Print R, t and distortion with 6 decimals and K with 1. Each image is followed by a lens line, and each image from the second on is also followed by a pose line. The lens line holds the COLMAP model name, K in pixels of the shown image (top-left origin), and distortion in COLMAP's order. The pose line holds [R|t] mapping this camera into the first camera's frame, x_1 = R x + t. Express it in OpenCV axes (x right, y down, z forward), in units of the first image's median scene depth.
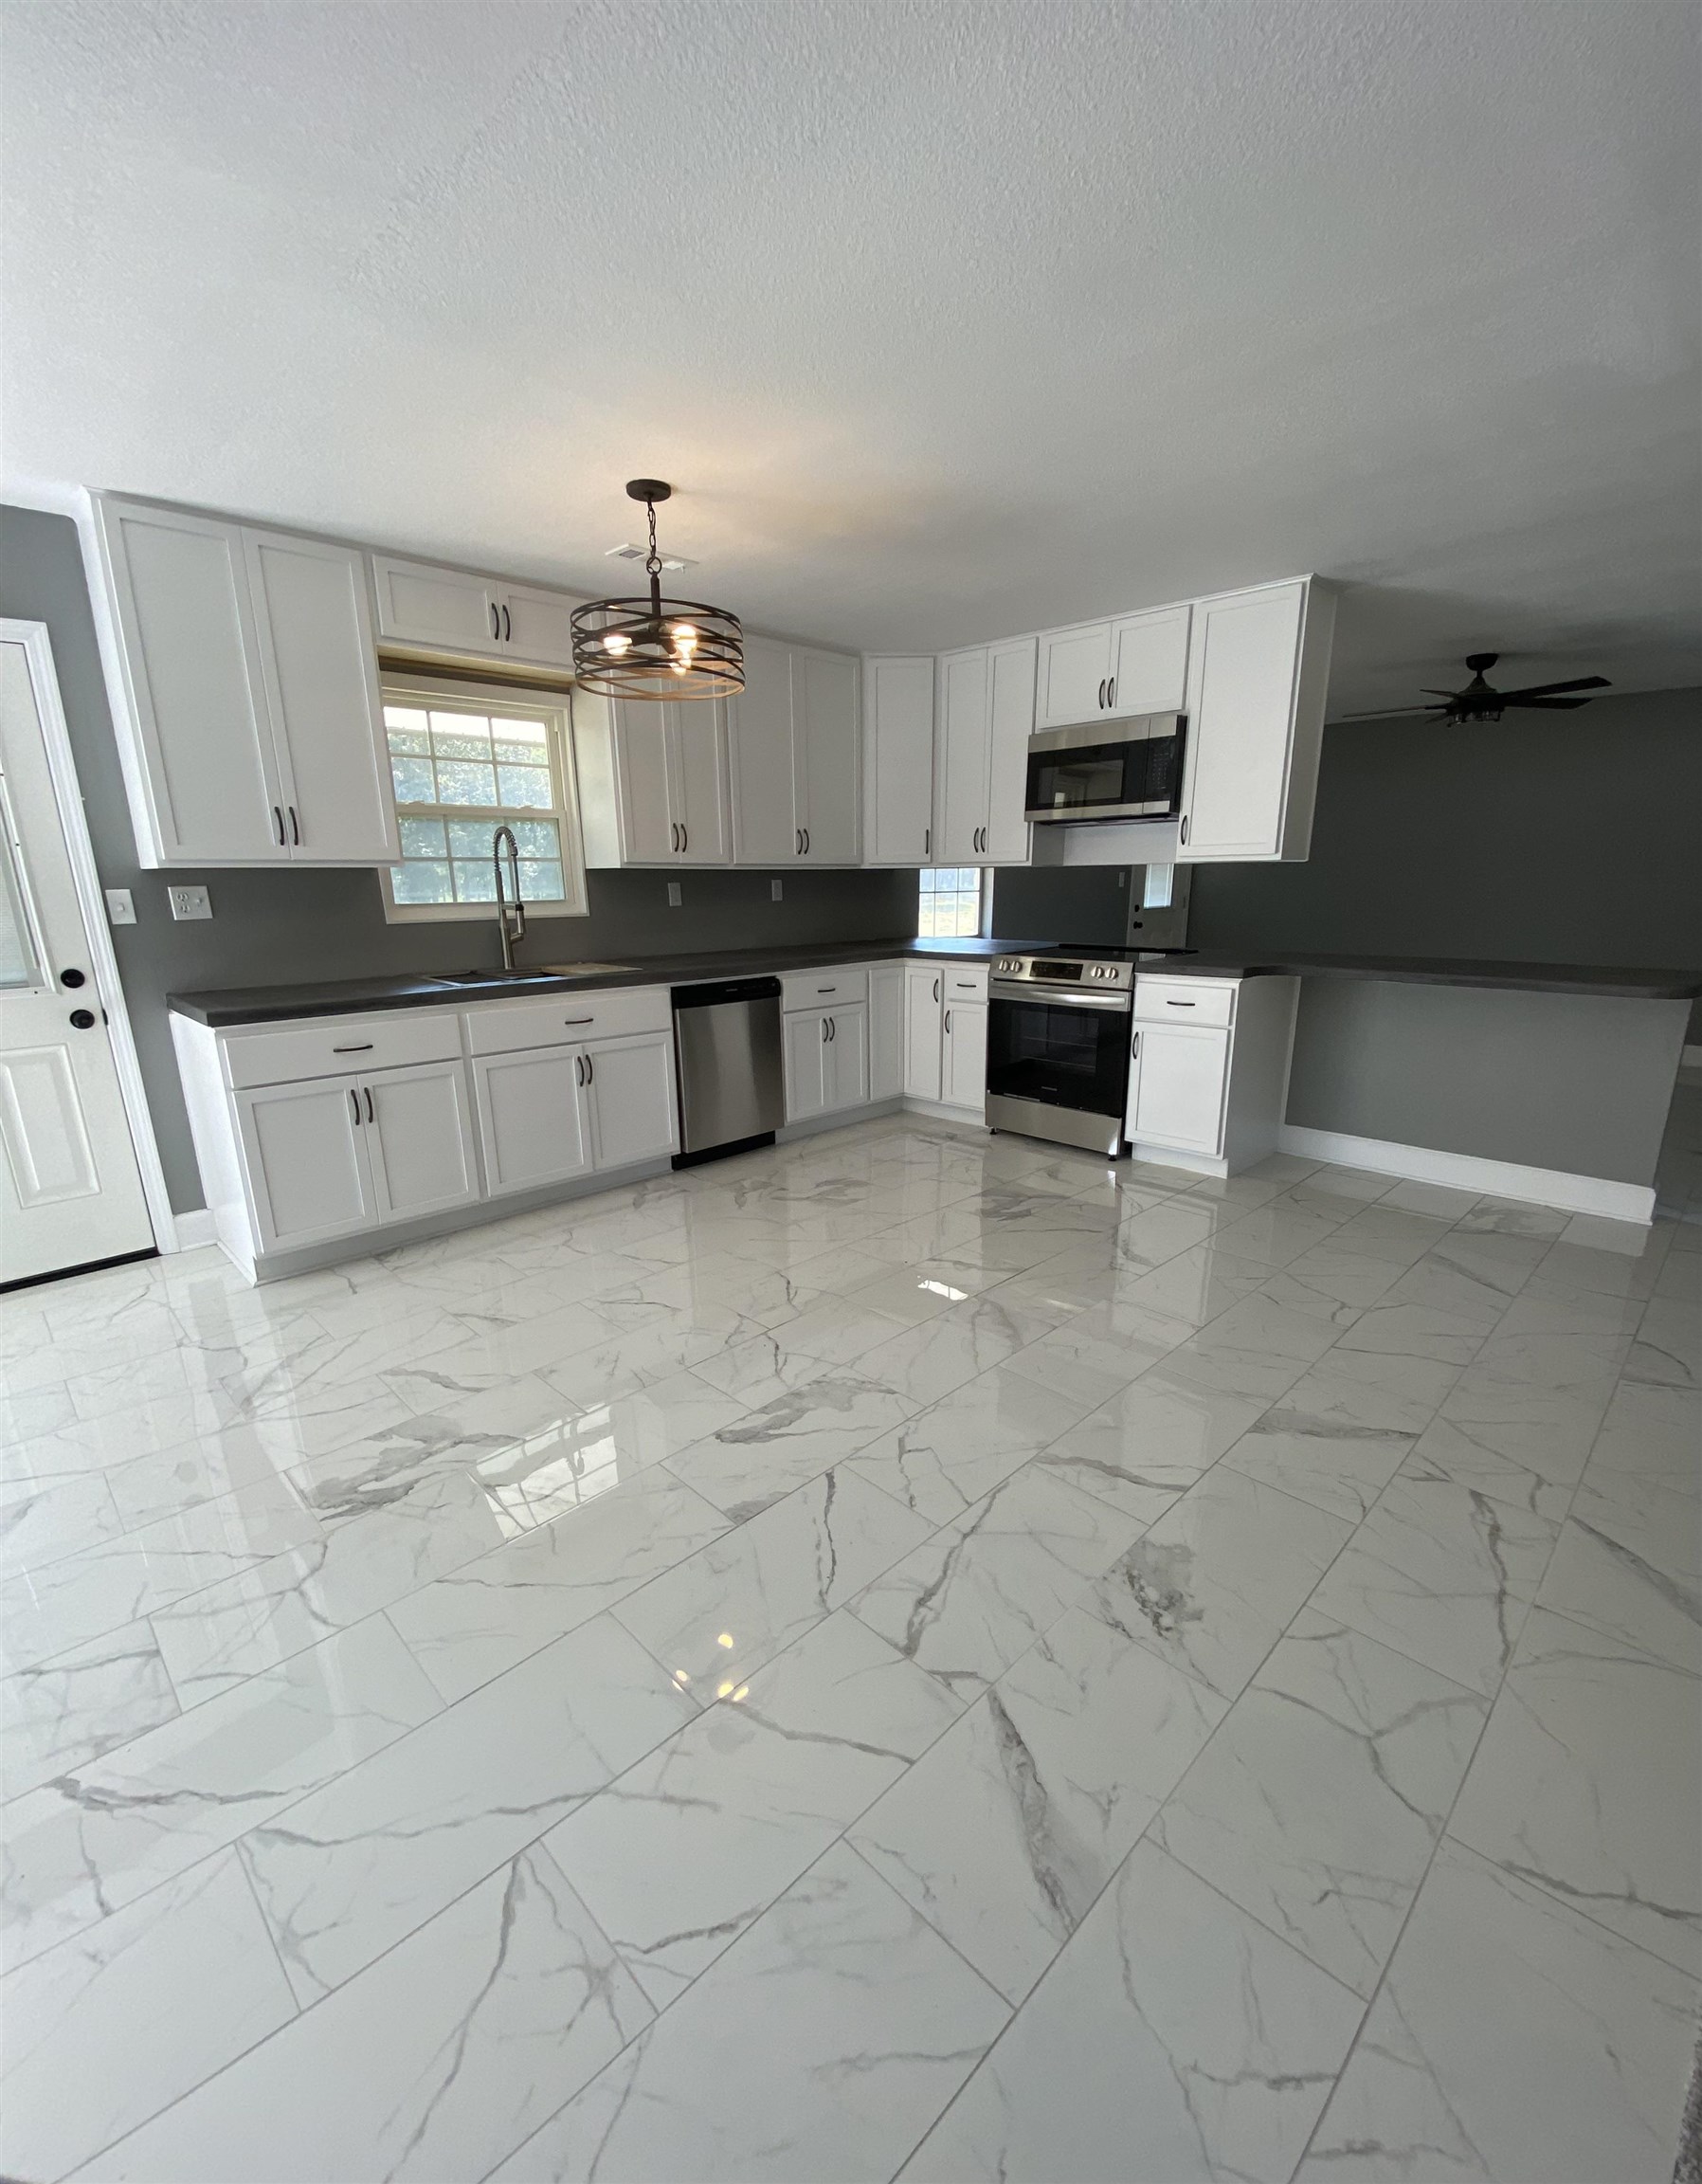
lens RADIAL K [[933.1, 0, 851.5], [0, 933.1, 1131.5], [0, 0, 1]] dist [0.033482, -0.025961]
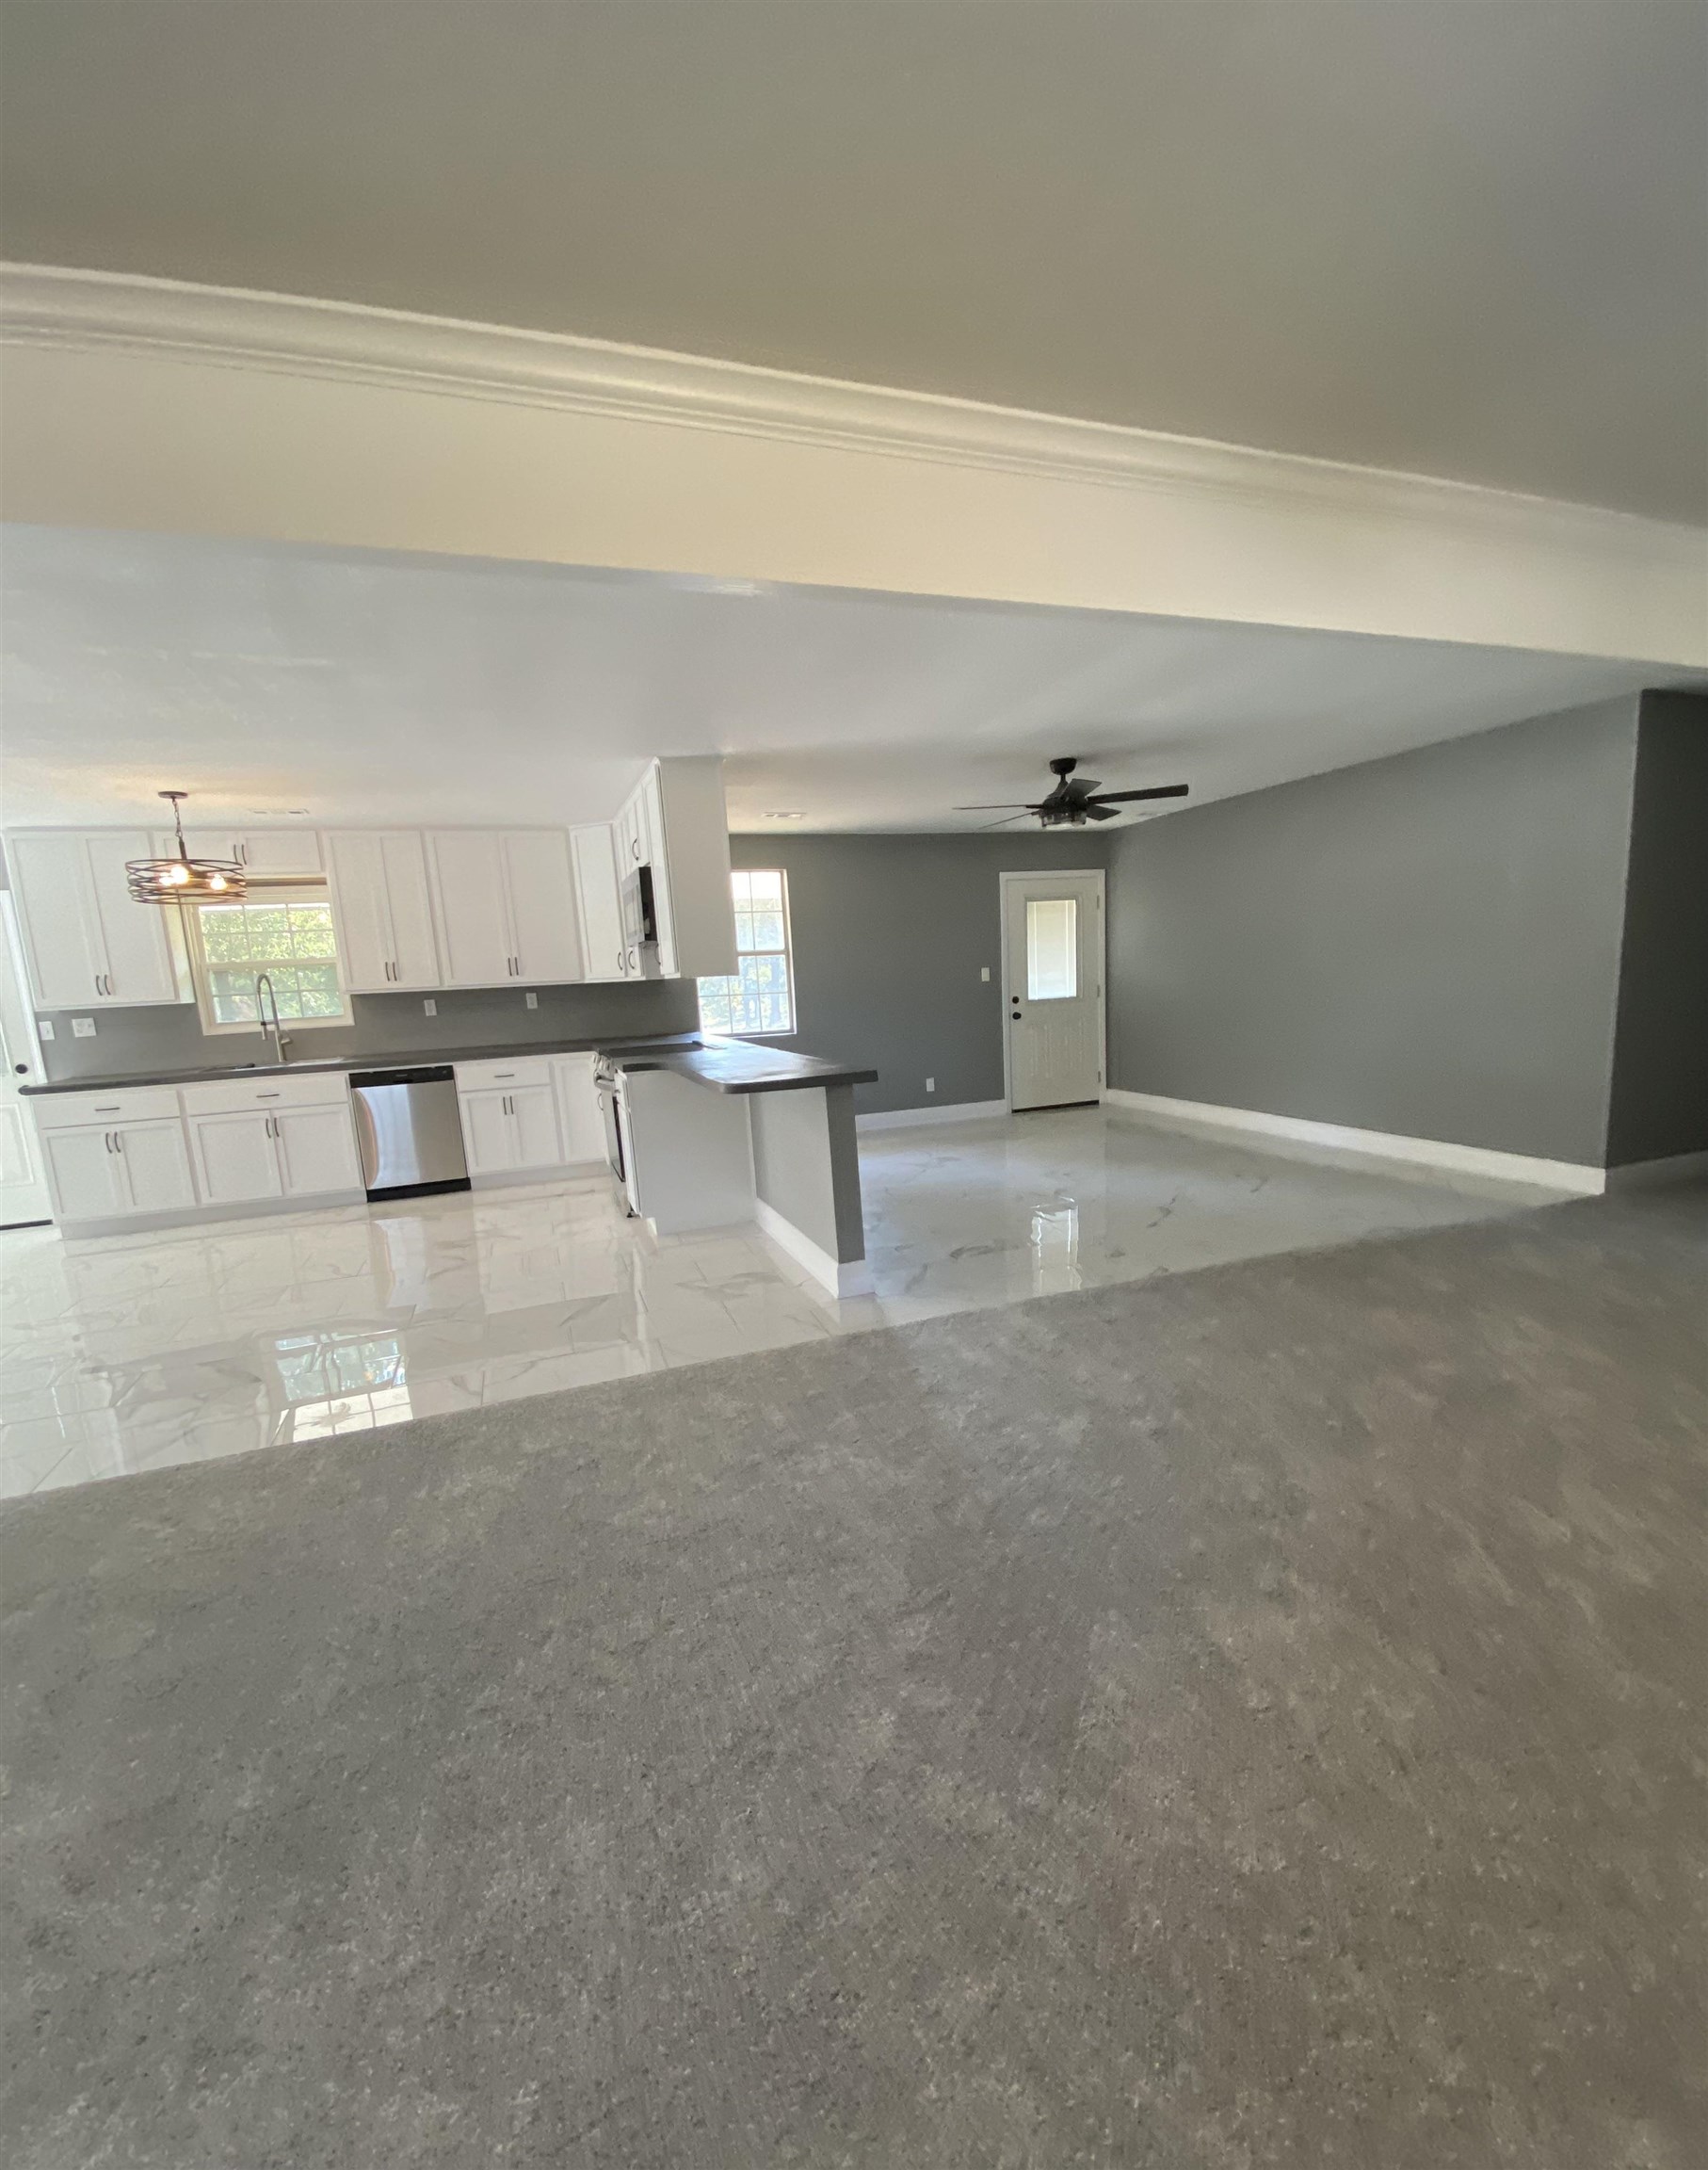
lens RADIAL K [[925.8, 0, 851.9], [0, 925.8, 1124.3], [0, 0, 1]] dist [0.000004, 0.000007]
pose [[0.904480, 0.025979, -0.425724, 1.357338], [-0.067750, 0.994221, -0.083269, -0.010334], [0.421101, 0.104158, 0.901014, 0.041260]]
